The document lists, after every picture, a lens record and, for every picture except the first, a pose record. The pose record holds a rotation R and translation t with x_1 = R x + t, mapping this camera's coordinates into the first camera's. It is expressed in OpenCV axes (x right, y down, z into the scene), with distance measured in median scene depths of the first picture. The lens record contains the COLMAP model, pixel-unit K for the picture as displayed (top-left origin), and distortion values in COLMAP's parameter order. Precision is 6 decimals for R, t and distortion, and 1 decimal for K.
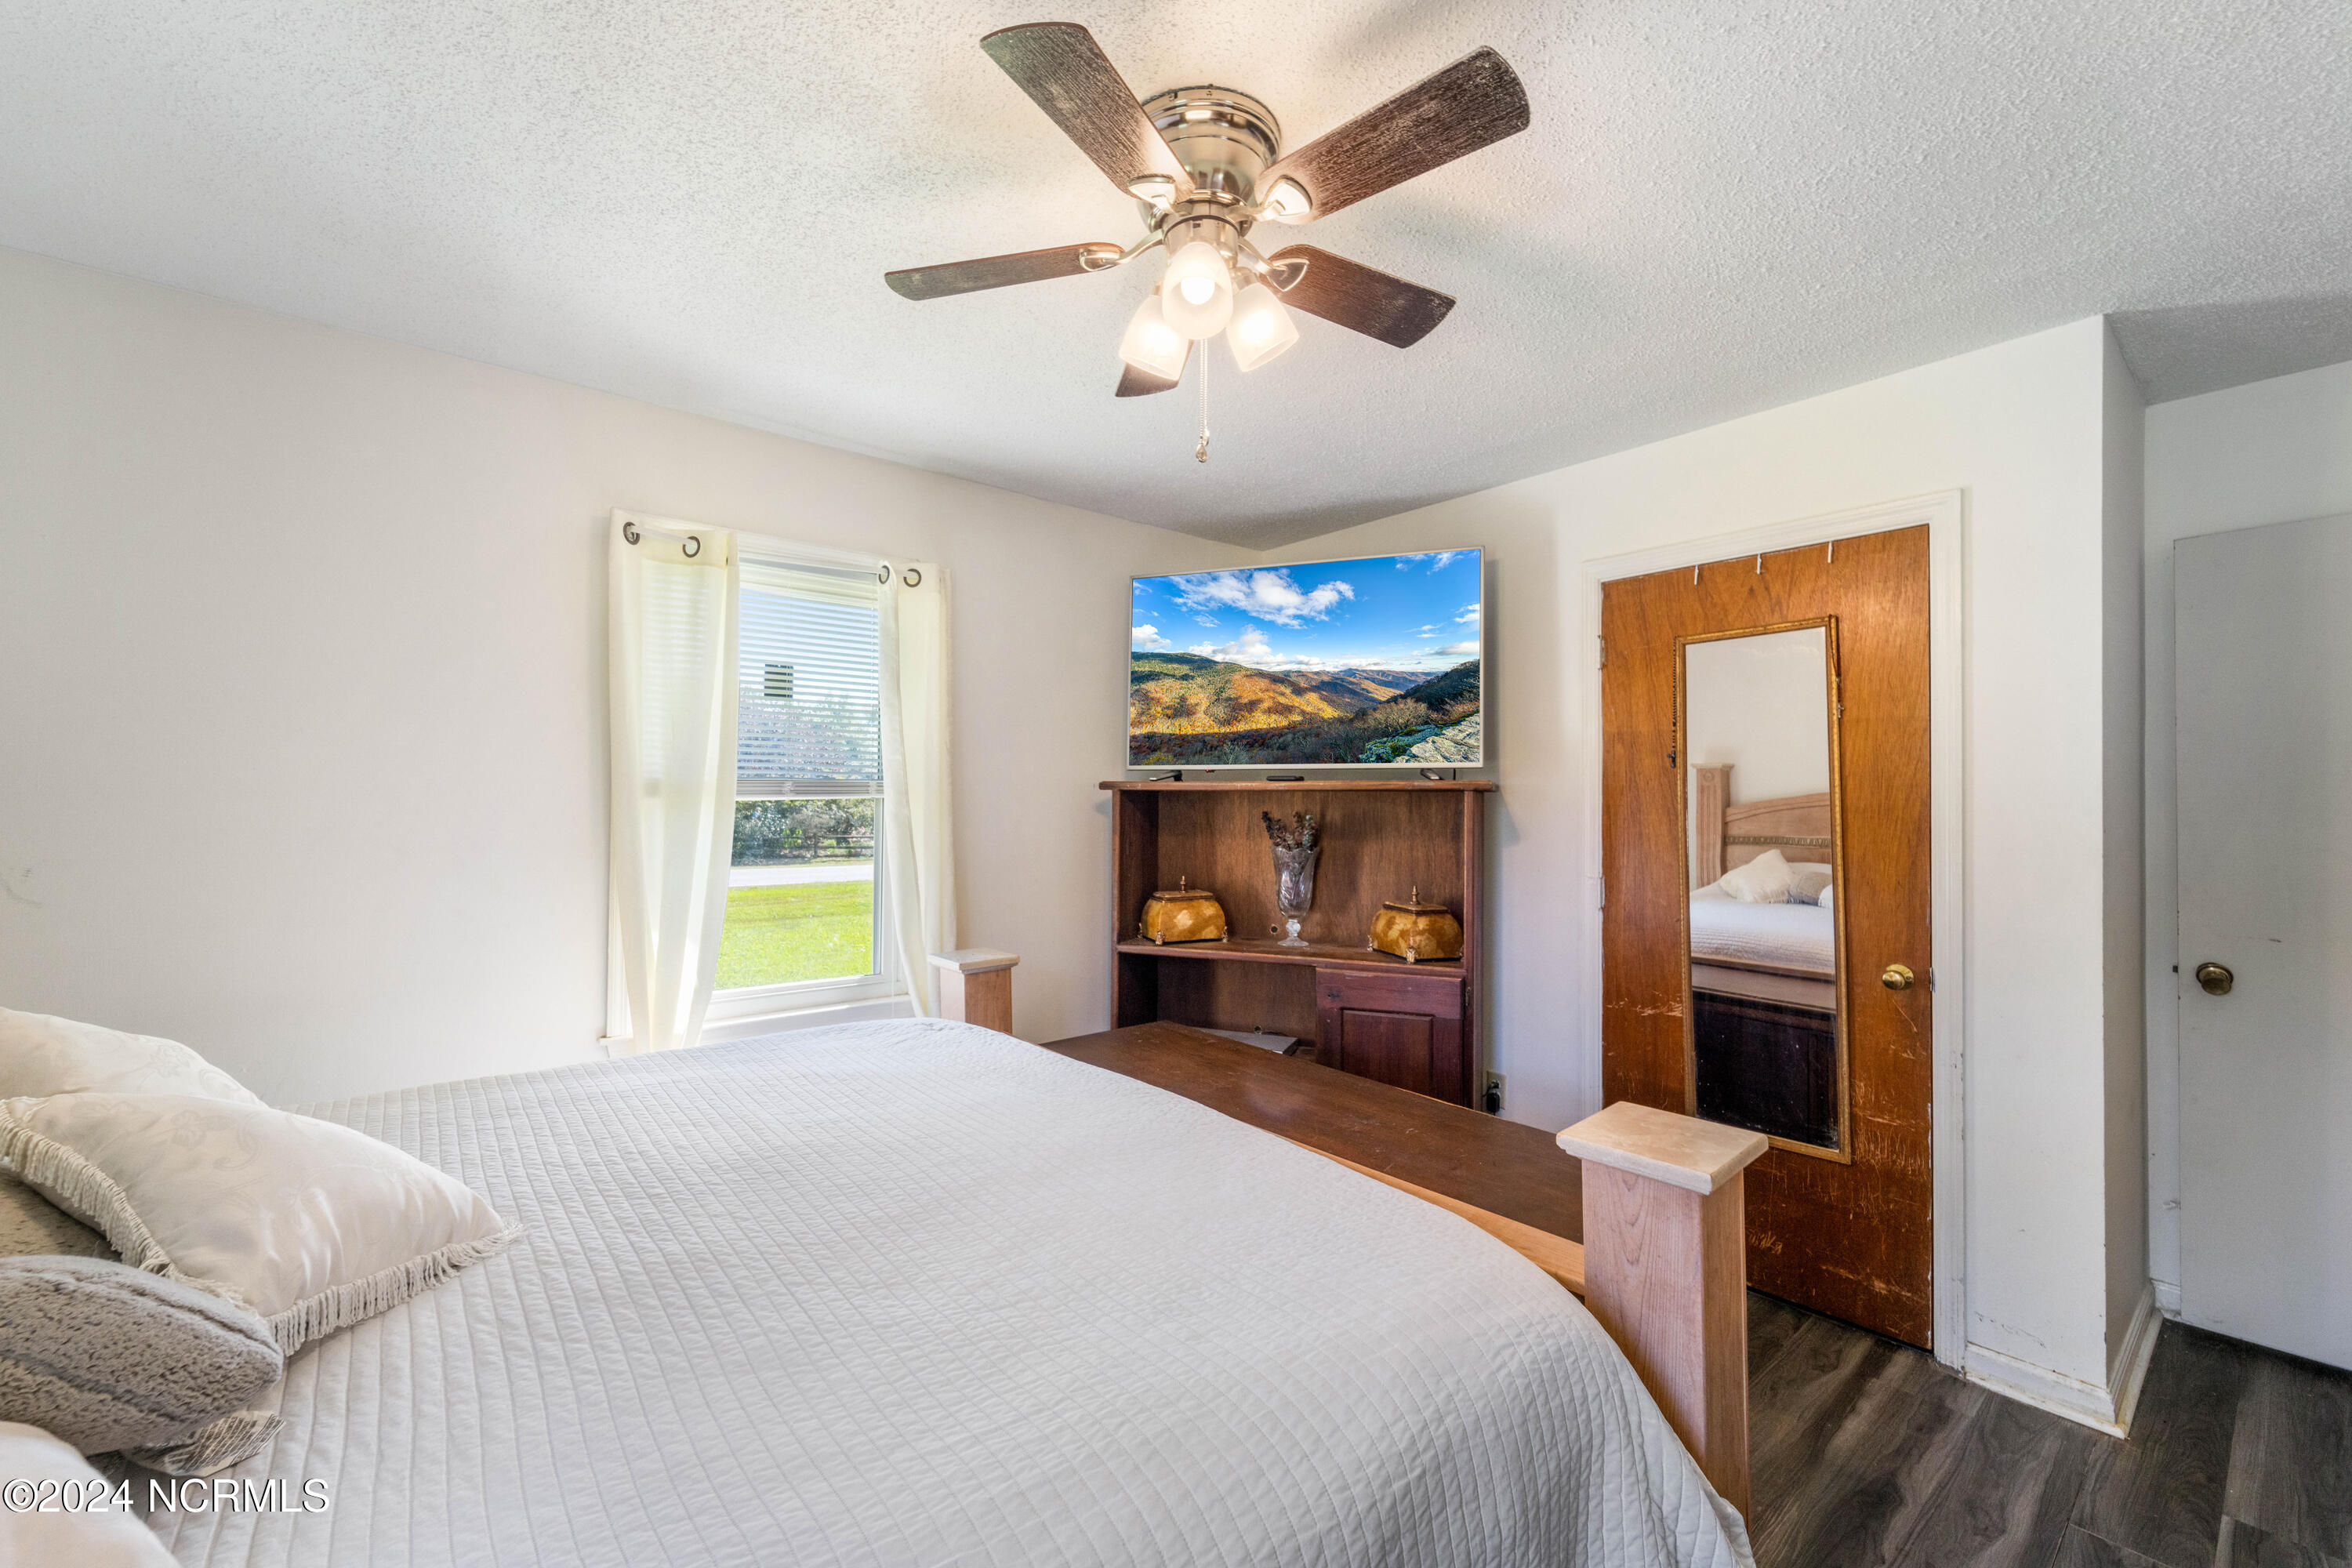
lens RADIAL K [[932.4, 0, 1152.7], [0, 932.4, 797.7], [0, 0, 1]] dist [0.002283, 0.000016]
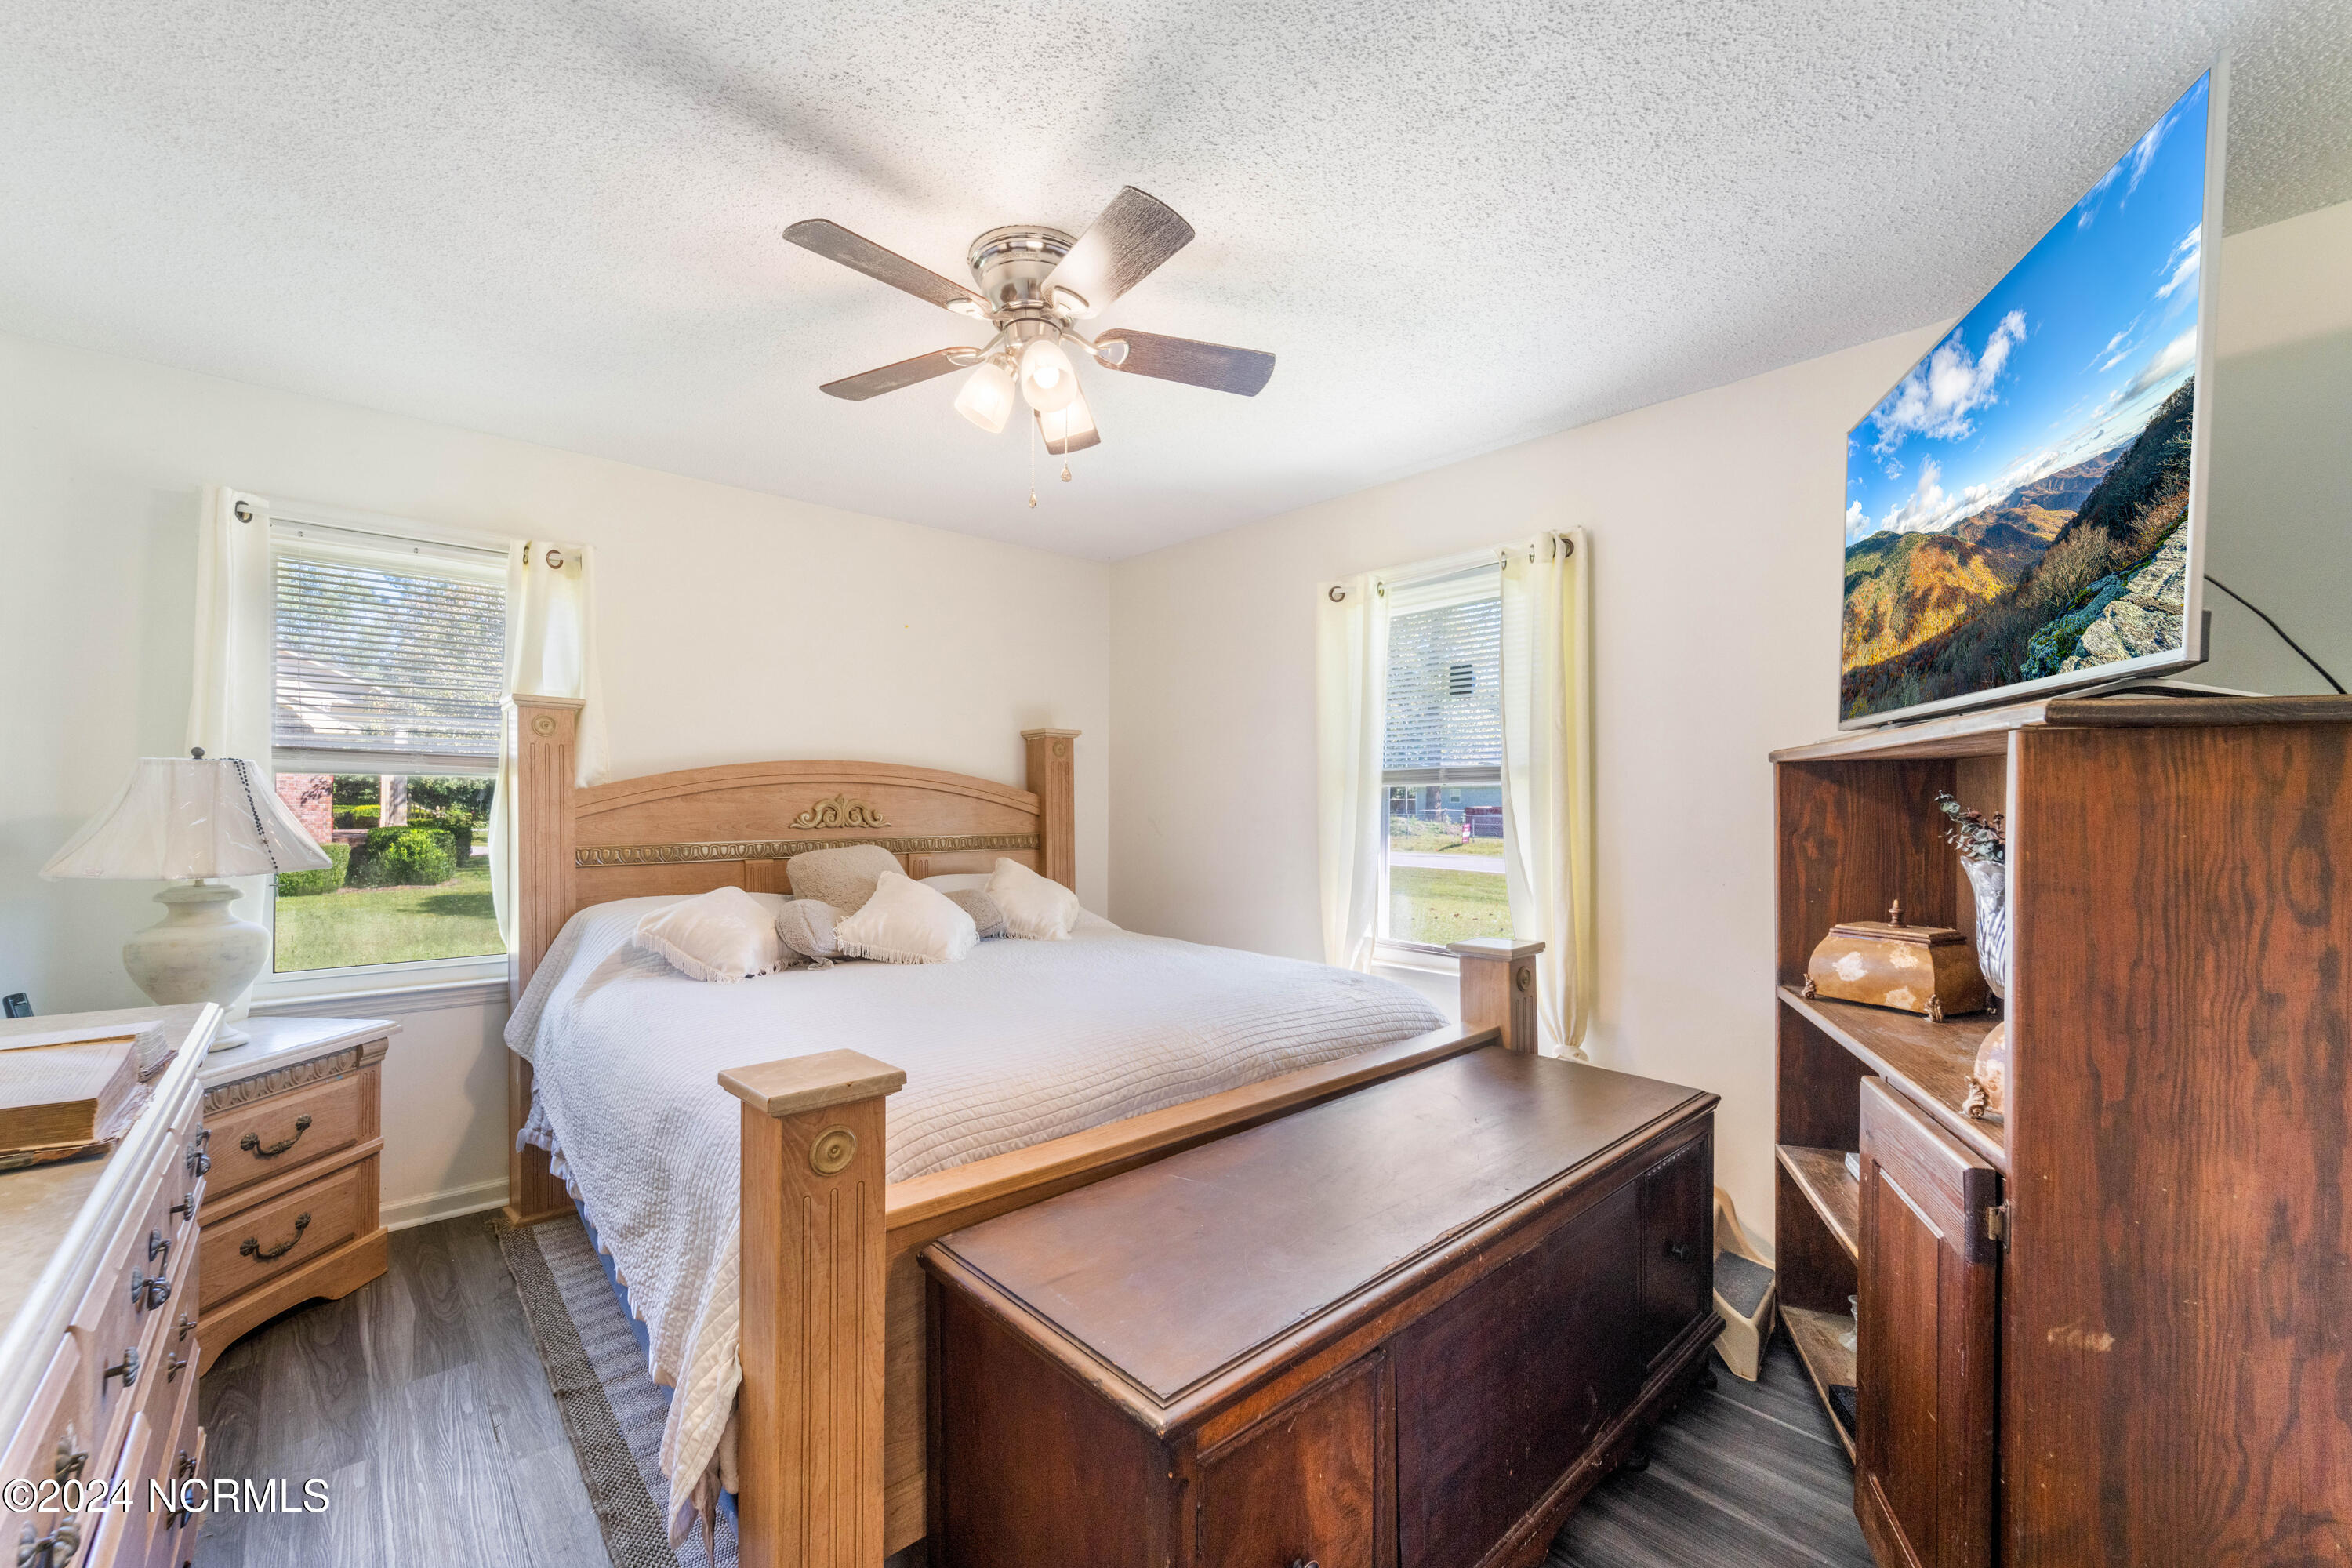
lens RADIAL K [[932.4, 0, 1156.0], [0, 932.4, 795.0], [0, 0, 1]] dist [0.002283, 0.000016]
pose [[0.060385, -0.007157, -0.998149, 0.659344], [0.001743, 0.999974, -0.007064, 0.021520], [0.998174, -0.001313, 0.060396, 0.527195]]
